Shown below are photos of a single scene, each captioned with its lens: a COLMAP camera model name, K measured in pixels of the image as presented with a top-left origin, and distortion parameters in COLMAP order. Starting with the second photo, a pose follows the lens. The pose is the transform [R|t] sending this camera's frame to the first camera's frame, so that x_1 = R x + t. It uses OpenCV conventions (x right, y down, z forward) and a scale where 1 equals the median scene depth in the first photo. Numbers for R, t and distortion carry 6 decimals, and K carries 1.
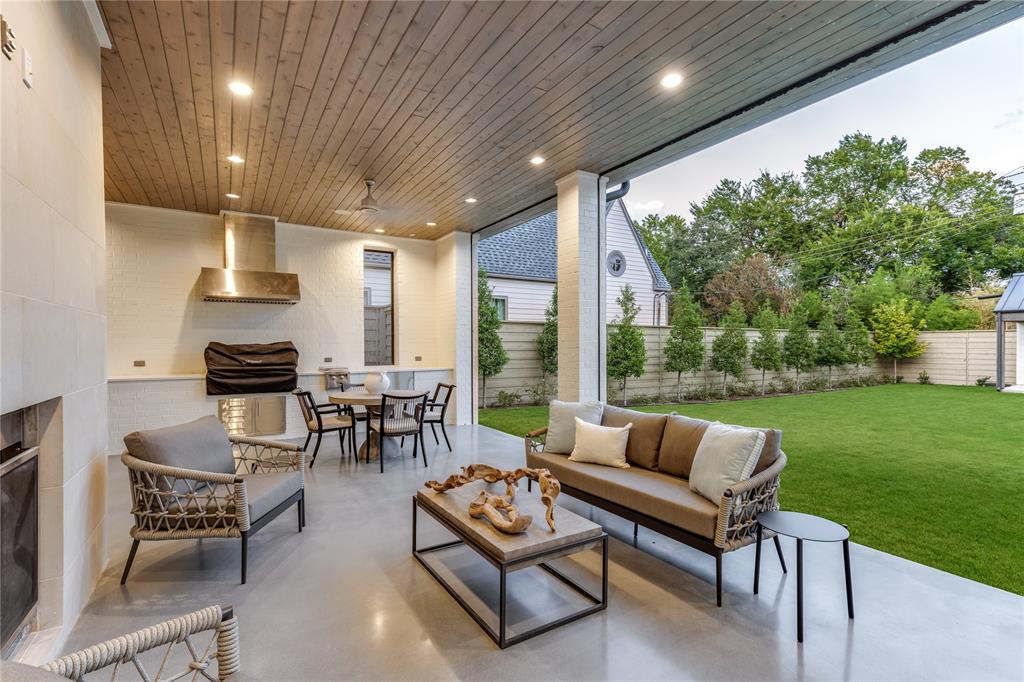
lens RADIAL K [[483.6, 0, 516.5], [0, 483.6, 348.8], [0, 0, 1]] dist [0.021435, -0.000641]
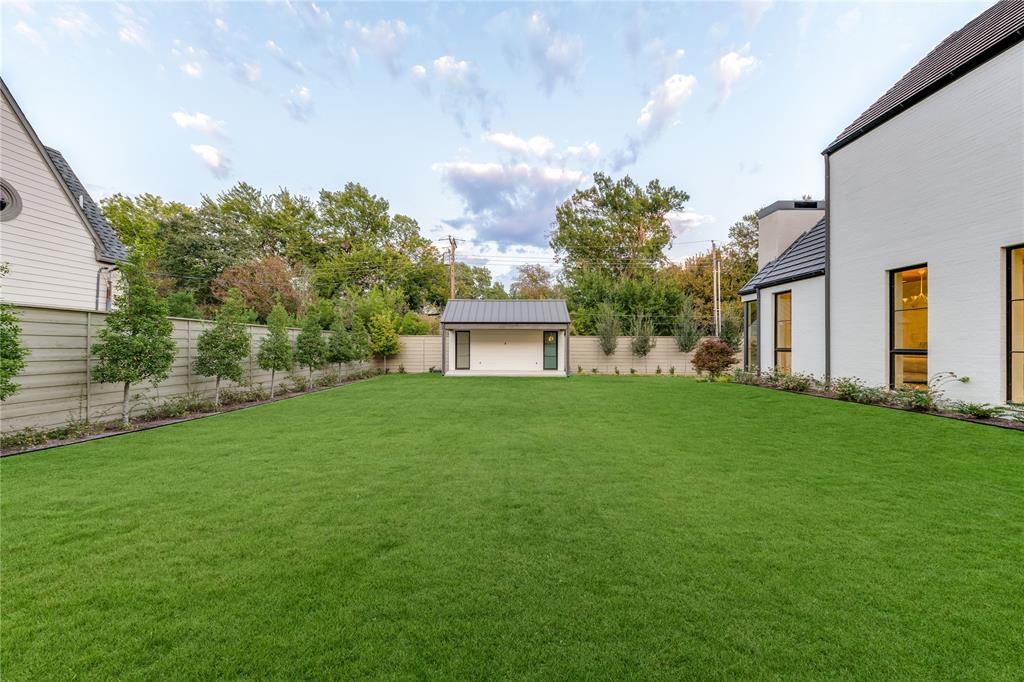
lens RADIAL K [[352.3, 0, 515.7], [0, 352.3, 347.3], [0, 0, 1]] dist [-0.001381, -0.000128]
pose [[0.511381, 0.001212, 0.859353, 0.132587], [0.004525, 0.999981, -0.004103, 0.003803], [-0.859342, 0.005987, 0.511366, 0.205292]]
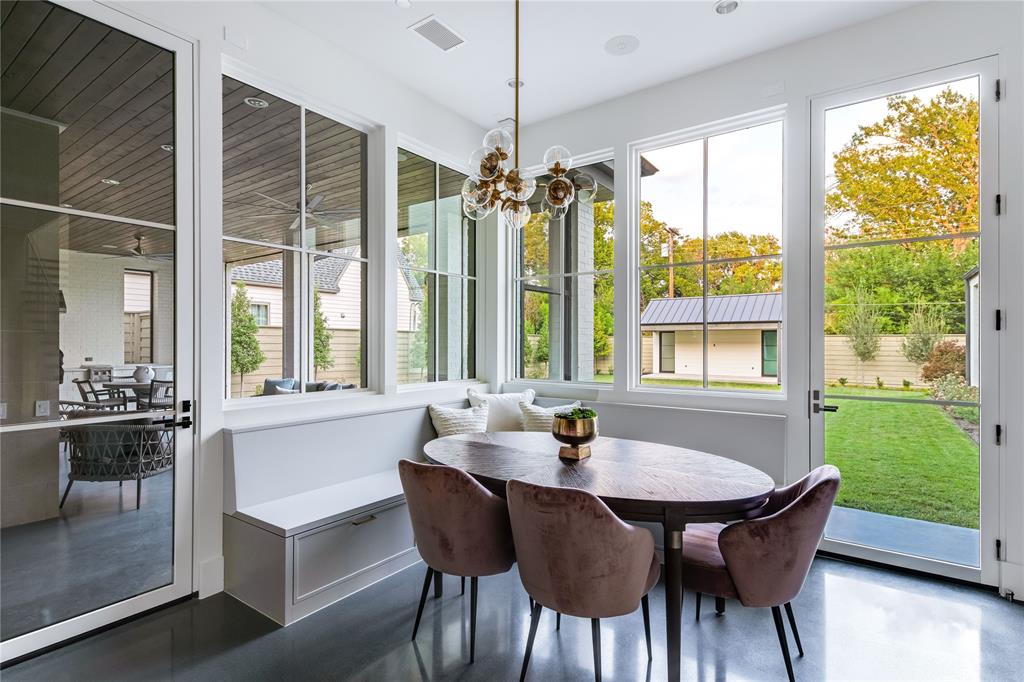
lens RADIAL K [[515.3, 0, 531.5], [0, 515.3, 344.4], [0, 0, 1]] dist [-0.000298, 0.000050]
pose [[0.917658, 0.004159, 0.397349, 0.043837], [-0.001264, 0.999971, -0.007547, -0.002215], [-0.397368, 0.006423, 0.917637, -0.235860]]
